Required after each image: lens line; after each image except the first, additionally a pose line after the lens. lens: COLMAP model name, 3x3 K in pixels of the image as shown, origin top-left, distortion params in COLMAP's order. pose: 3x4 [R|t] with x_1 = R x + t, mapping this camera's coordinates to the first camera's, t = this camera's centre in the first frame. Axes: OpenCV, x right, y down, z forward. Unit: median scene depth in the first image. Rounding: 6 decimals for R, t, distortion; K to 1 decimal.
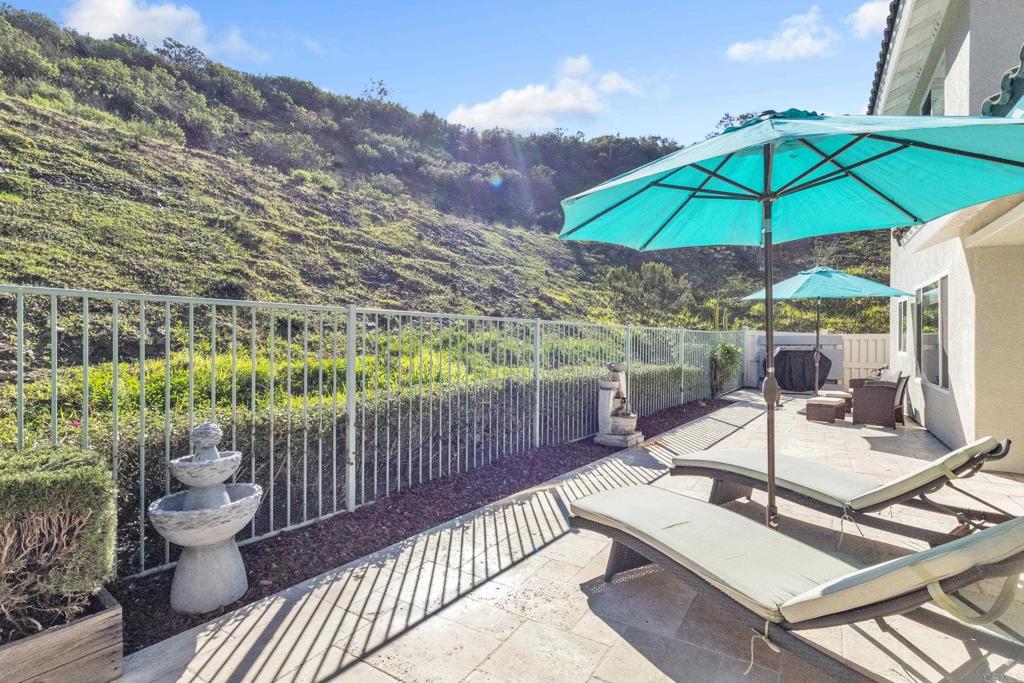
lens RADIAL K [[478.4, 0, 515.4], [0, 478.4, 341.7], [0, 0, 1]] dist [0.004876, 0.000292]
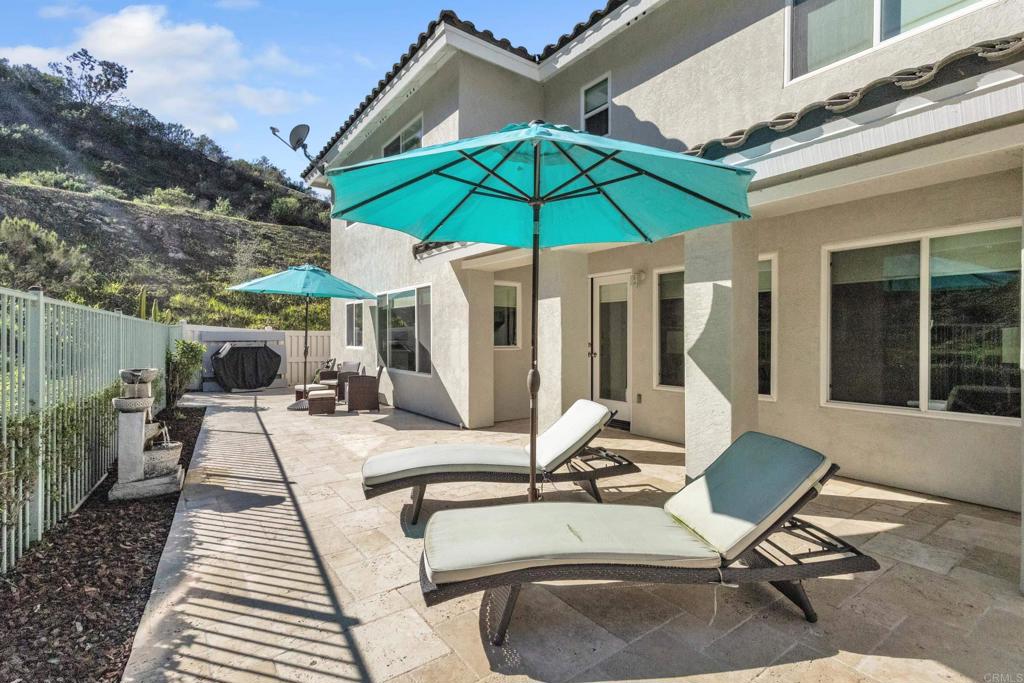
lens RADIAL K [[479.1, 0, 512.7], [0, 479.1, 337.3], [0, 0, 1]] dist [0.005548, 0.000759]
pose [[0.369914, 0.000748, 0.929066, -0.217009], [0.001447, 0.999998, -0.001382, 0.002485], [-0.929065, 0.001856, 0.369912, 0.291080]]
